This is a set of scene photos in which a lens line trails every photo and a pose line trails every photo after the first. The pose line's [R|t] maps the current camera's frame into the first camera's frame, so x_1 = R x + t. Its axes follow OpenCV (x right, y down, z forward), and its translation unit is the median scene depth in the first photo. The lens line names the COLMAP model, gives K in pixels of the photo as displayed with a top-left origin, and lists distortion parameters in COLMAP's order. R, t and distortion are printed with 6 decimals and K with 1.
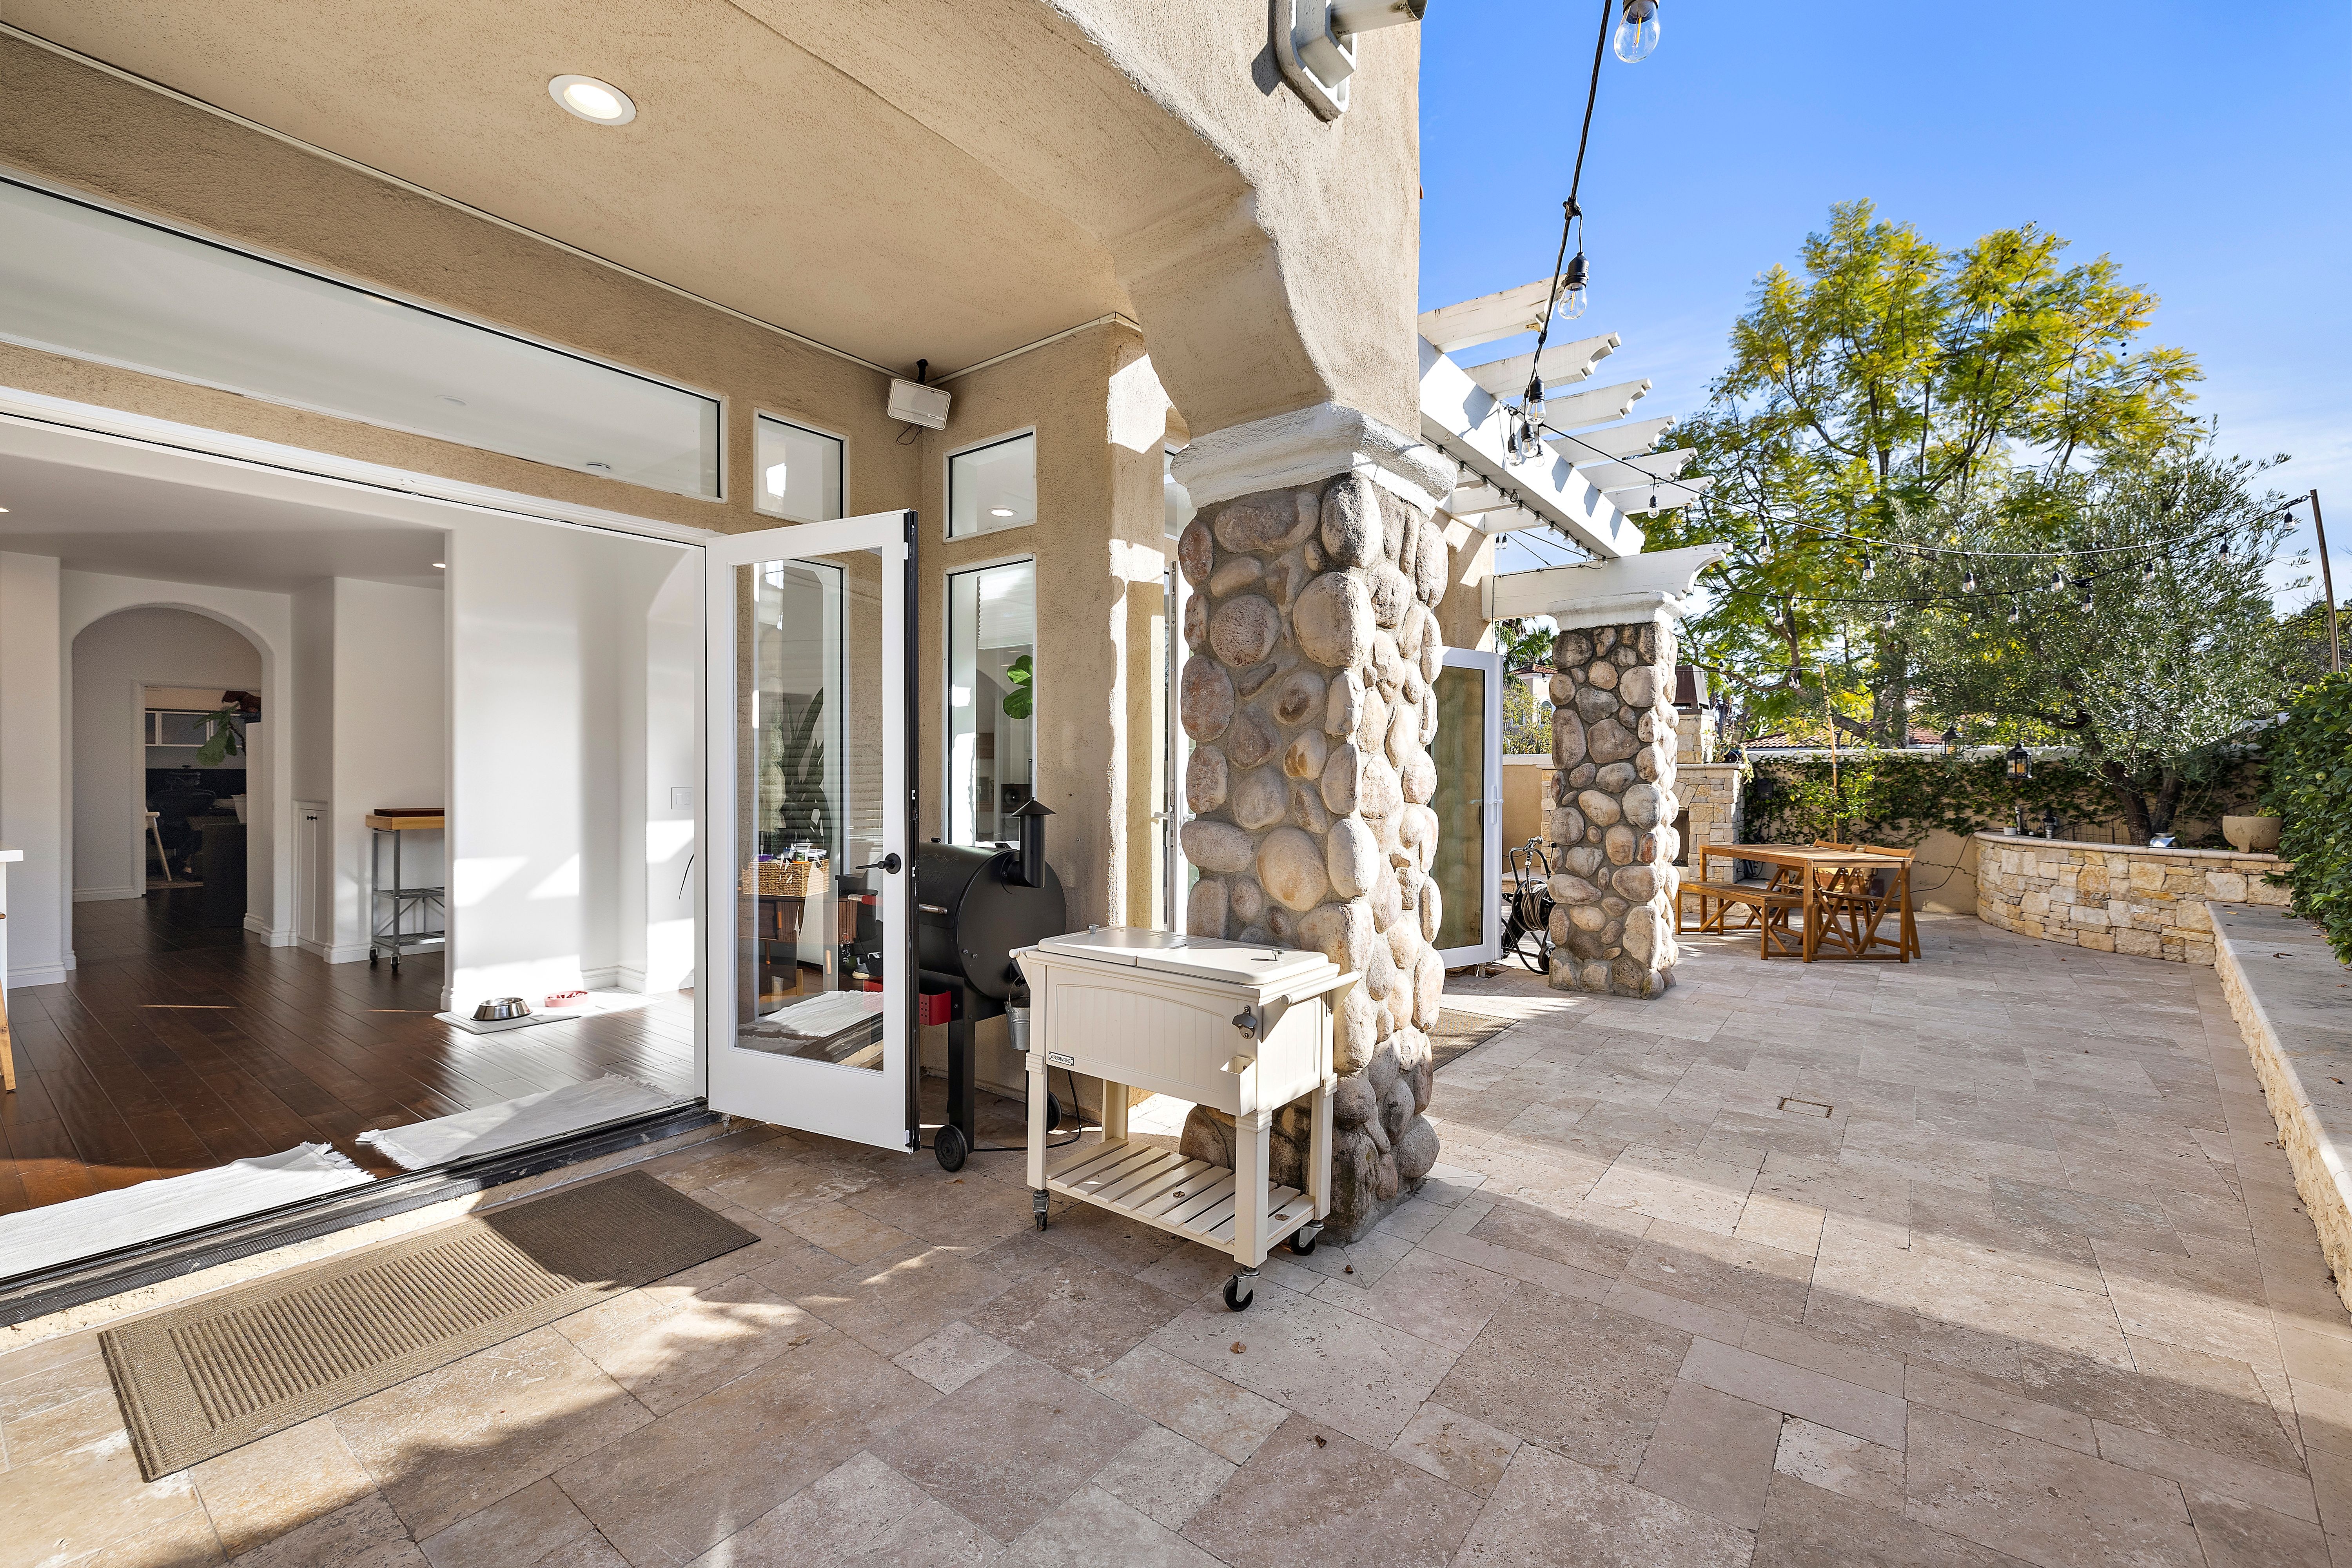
lens RADIAL K [[989.9, 0, 1165.9], [0, 989.9, 801.9], [0, 0, 1]] dist [0.000763, -0.000276]
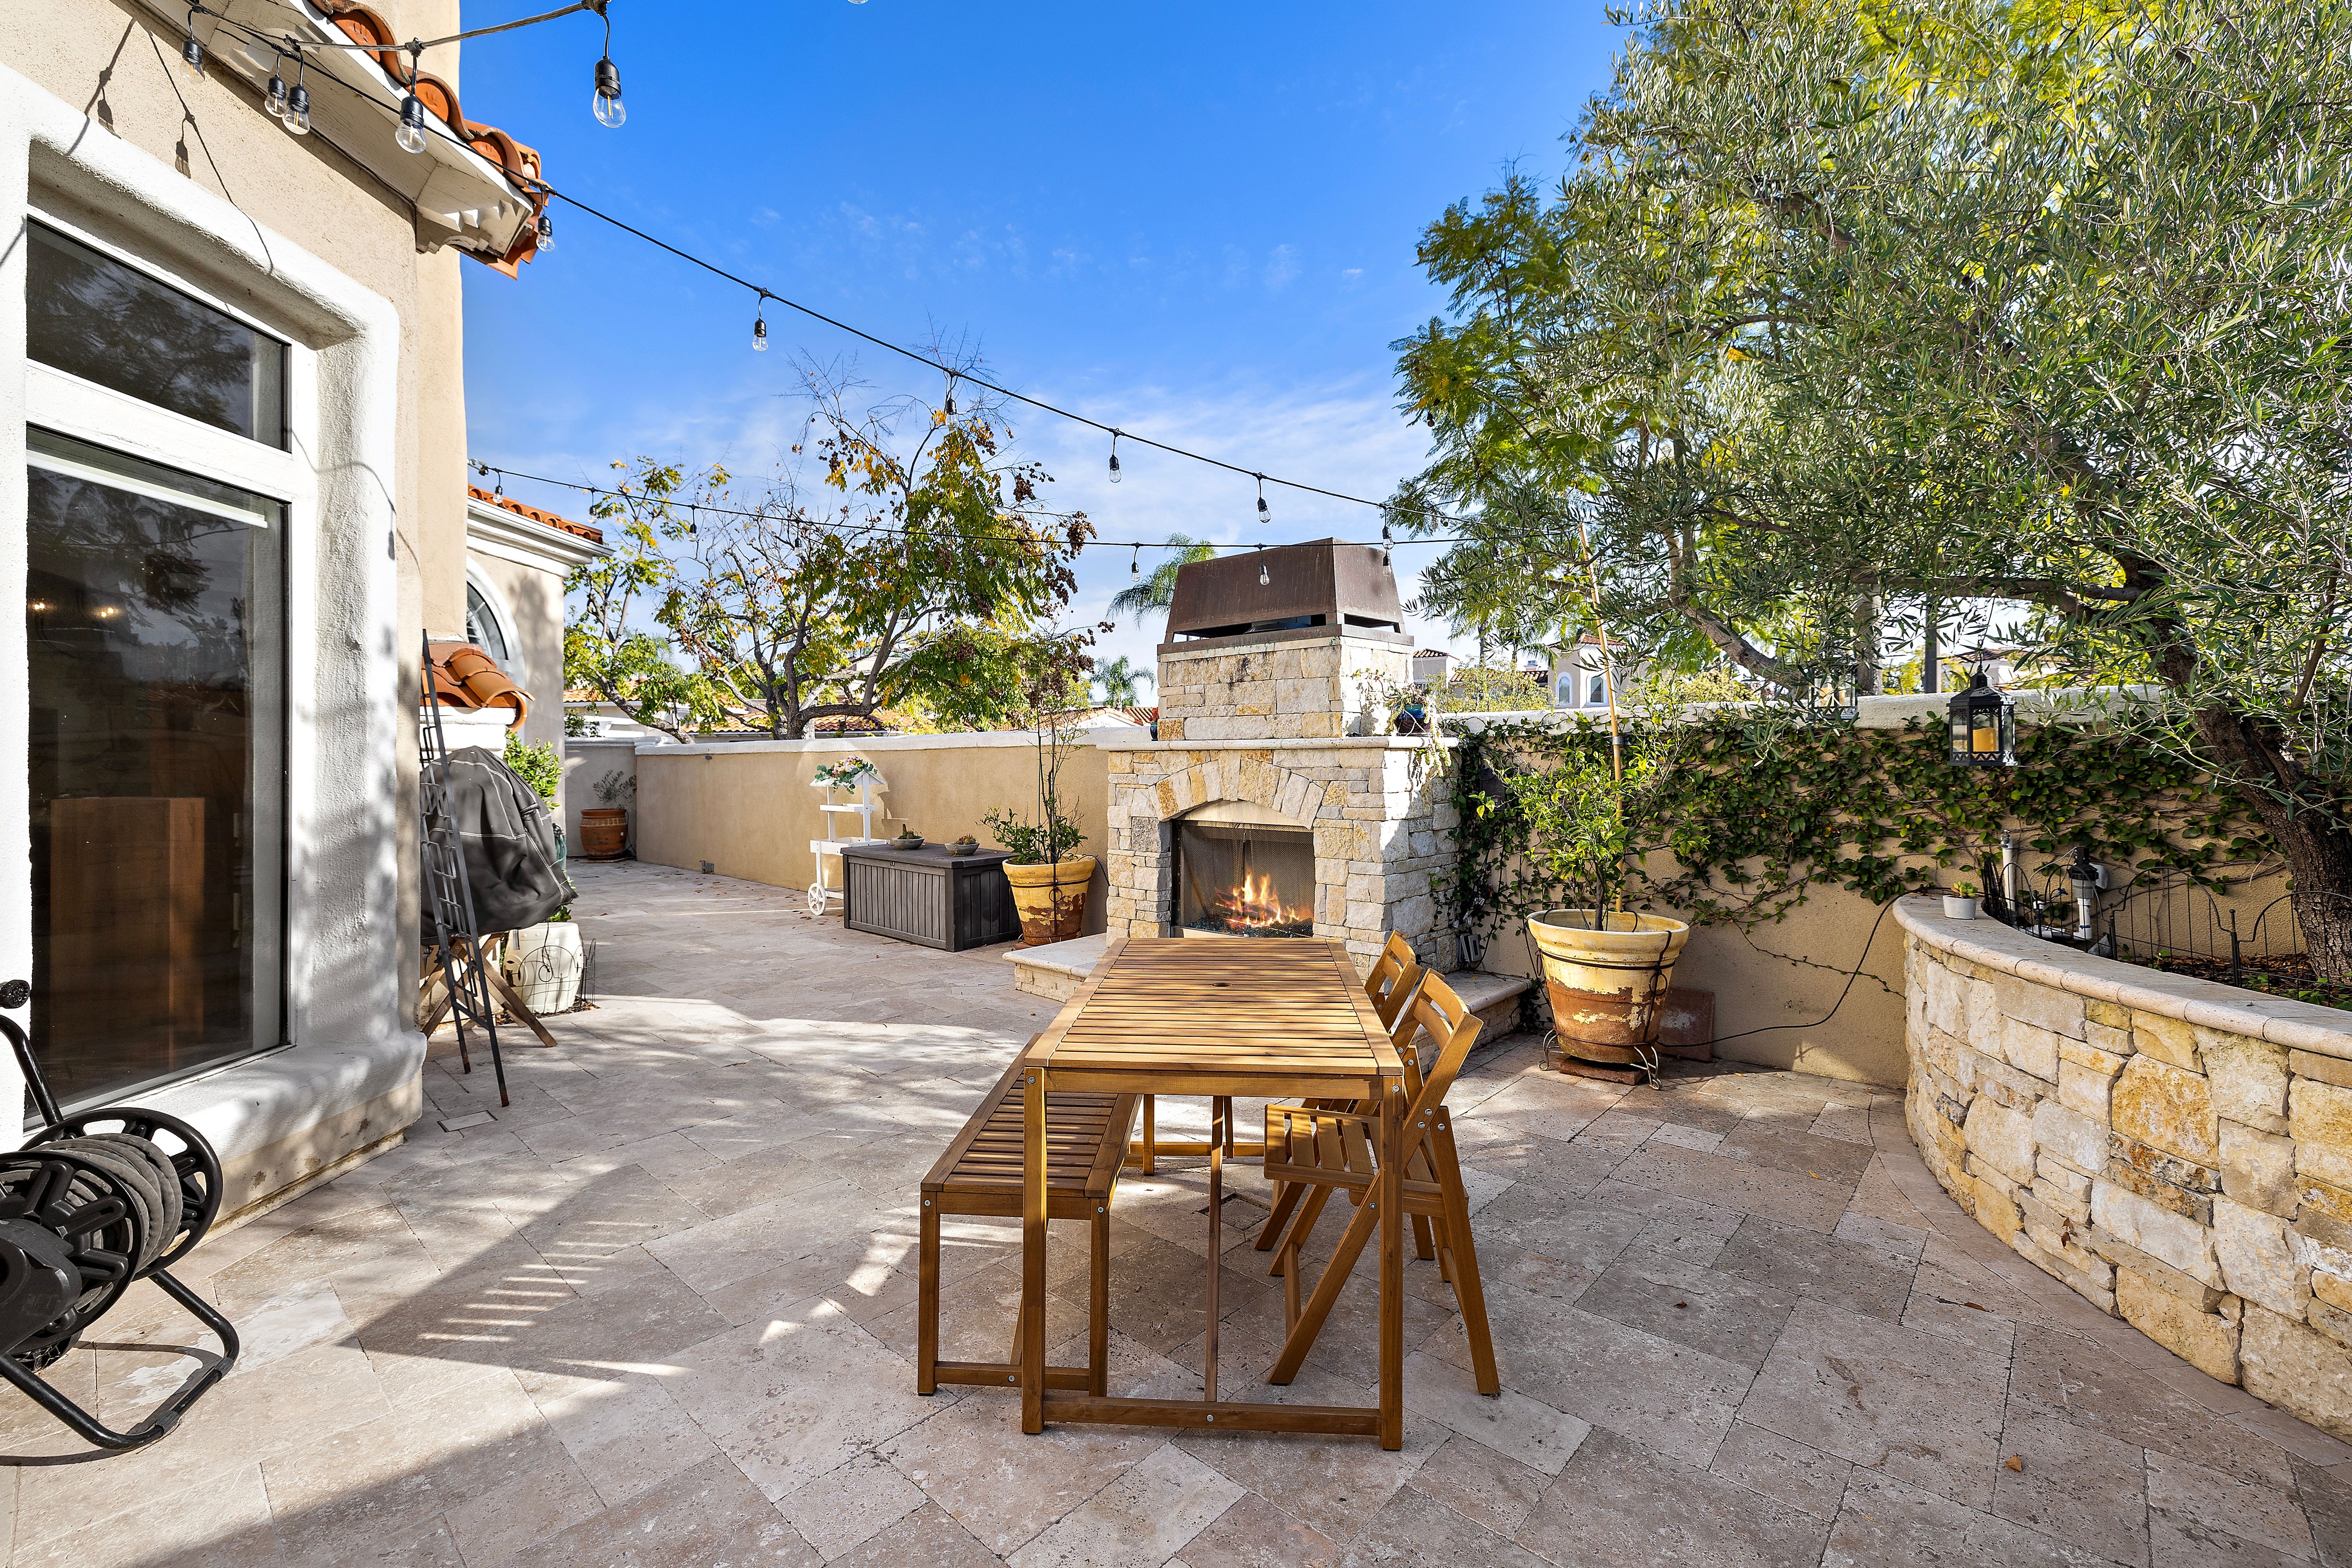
lens RADIAL K [[989.9, 0, 1179.8], [0, 989.9, 776.6], [0, 0, 1]] dist [0.000763, -0.000276]
pose [[0.995840, -0.002752, -0.091075, 0.565758], [0.001672, 0.999927, -0.011932, -0.015428], [0.091102, 0.011730, 0.995773, 0.570812]]
